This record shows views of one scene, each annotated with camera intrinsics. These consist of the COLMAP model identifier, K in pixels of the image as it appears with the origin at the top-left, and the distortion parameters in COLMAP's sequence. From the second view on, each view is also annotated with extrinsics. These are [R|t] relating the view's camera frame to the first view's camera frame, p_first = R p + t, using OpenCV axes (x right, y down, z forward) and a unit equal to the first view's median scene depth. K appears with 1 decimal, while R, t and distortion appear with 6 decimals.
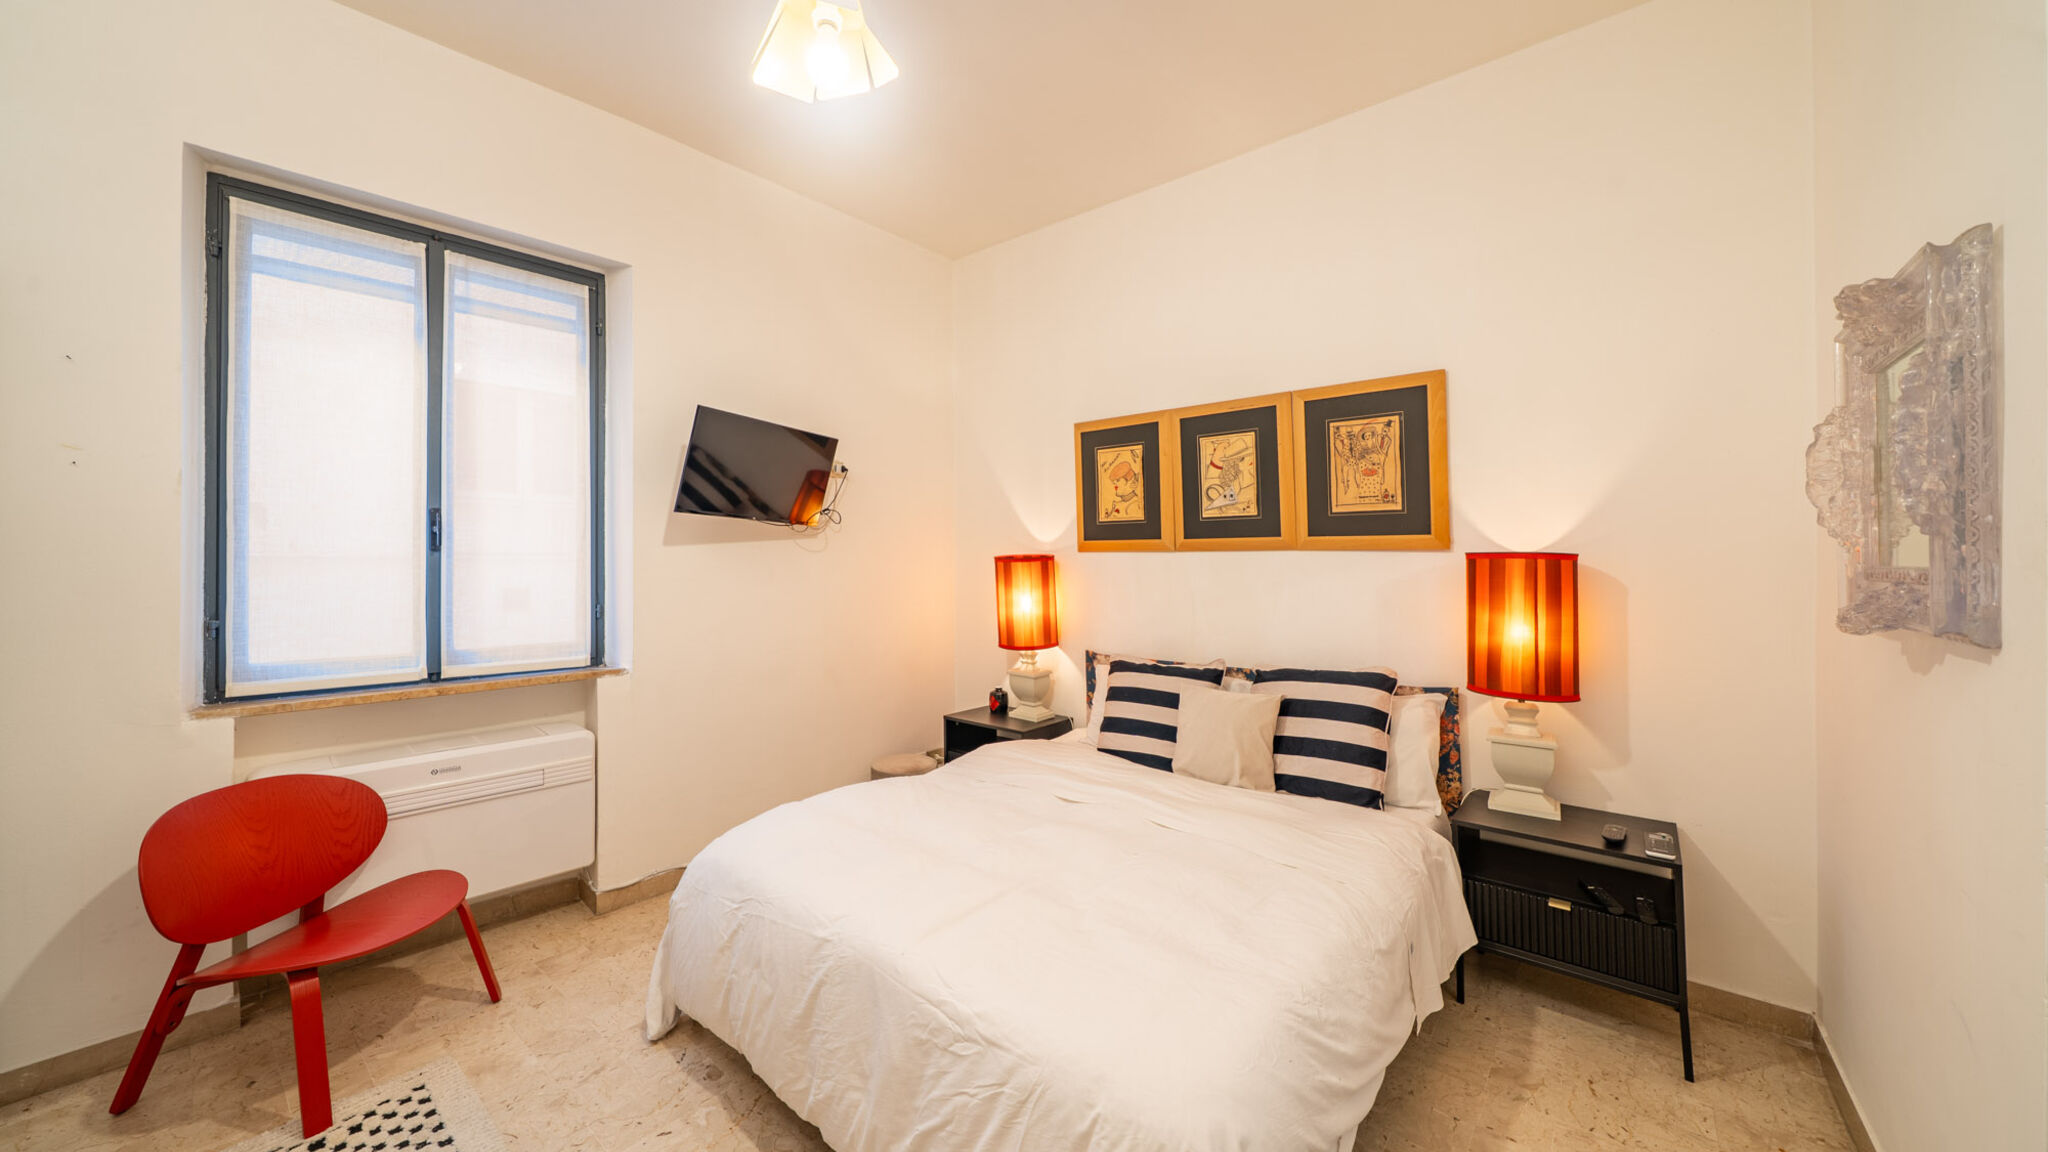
lens RADIAL K [[747.9, 0, 1031.2], [0, 747.9, 570.0], [0, 0, 1]] dist [-0.000312, 0.000036]
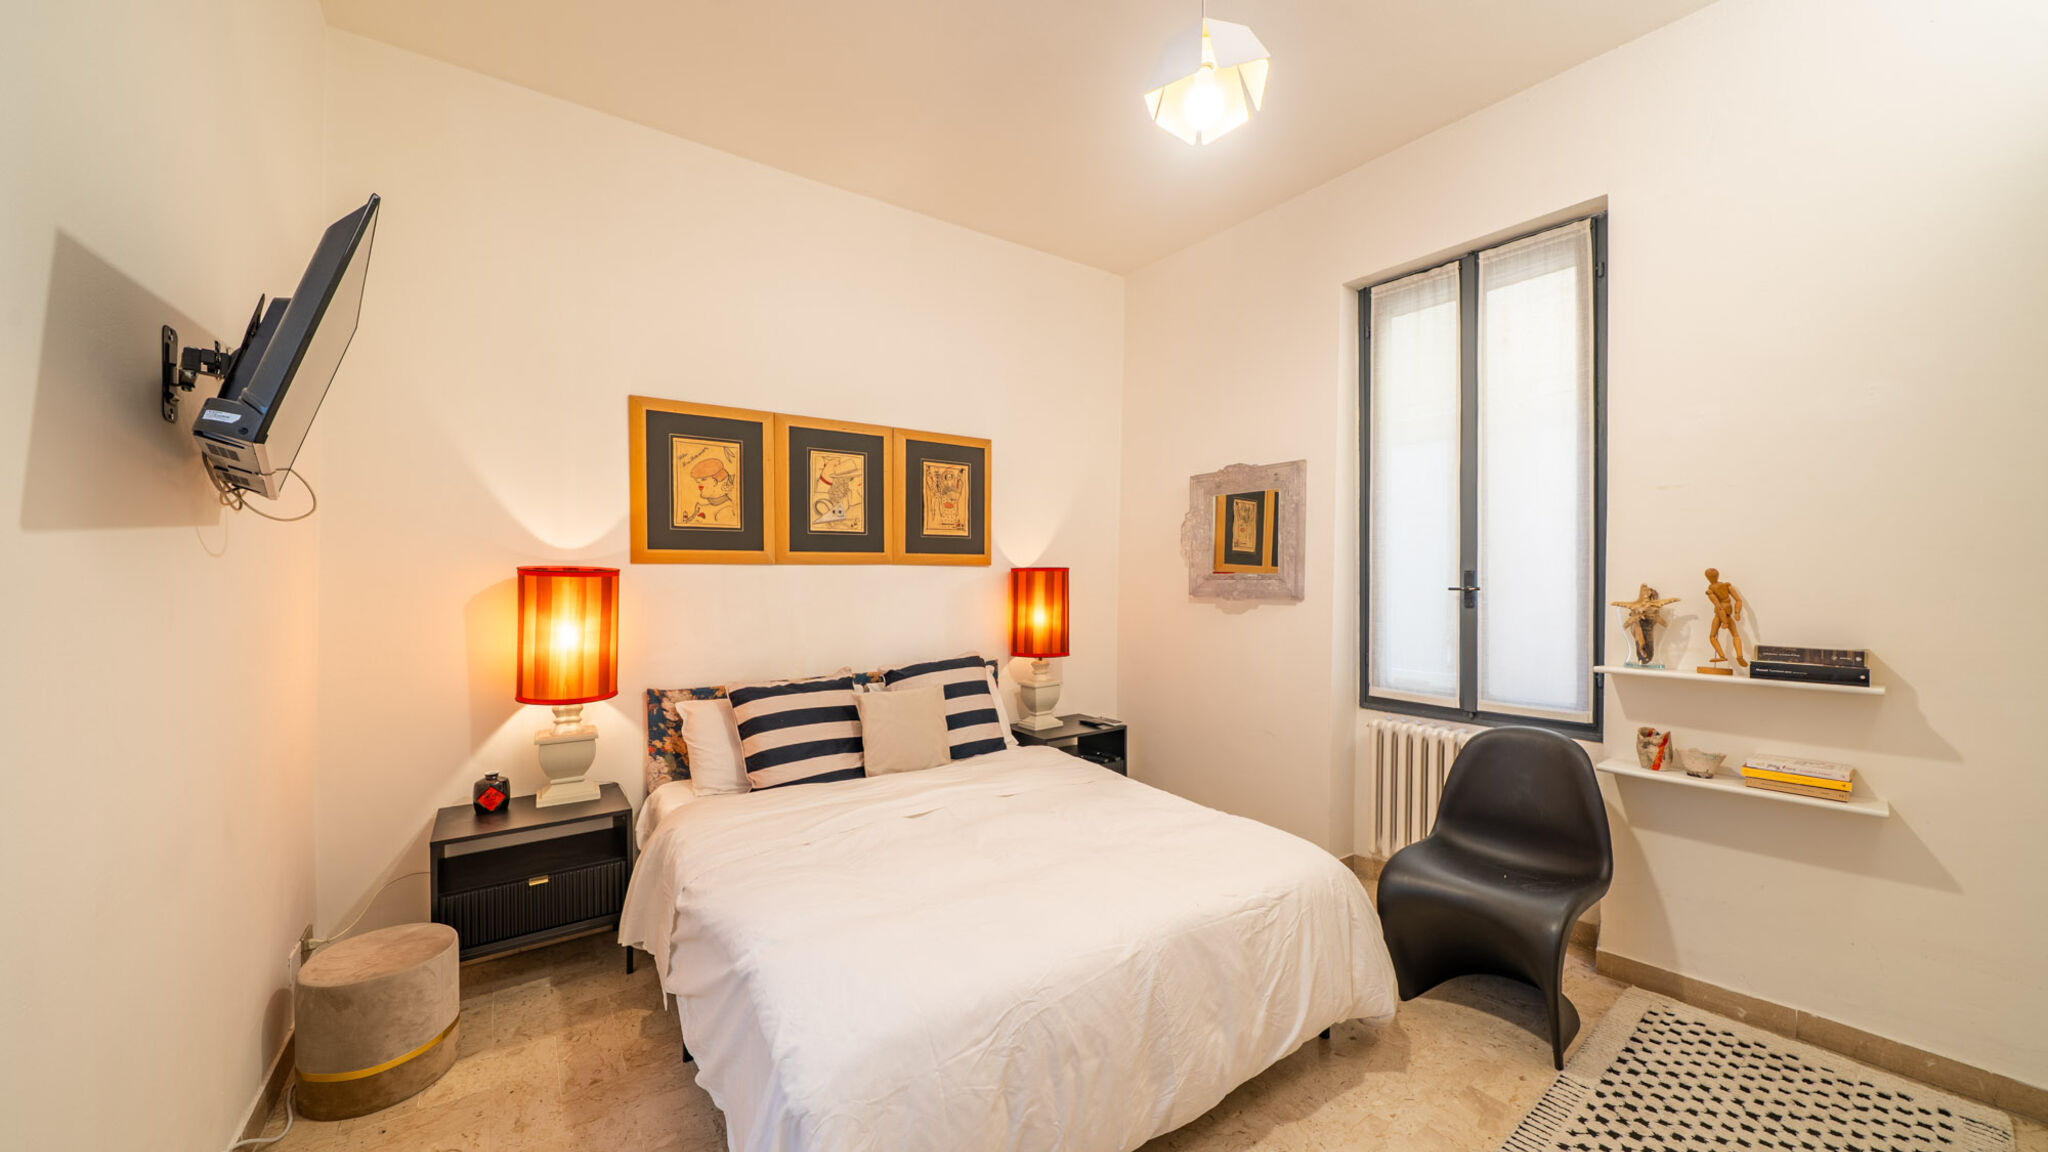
lens RADIAL K [[737.8, 0, 1049.7], [0, 737.8, 582.5], [0, 0, 1]] dist [0.000578, 0.000057]
pose [[0.216656, -0.013012, 0.976161, -0.674314], [0.017767, 0.999798, 0.009383, -0.004435], [-0.976086, 0.015310, 0.216843, 0.483422]]
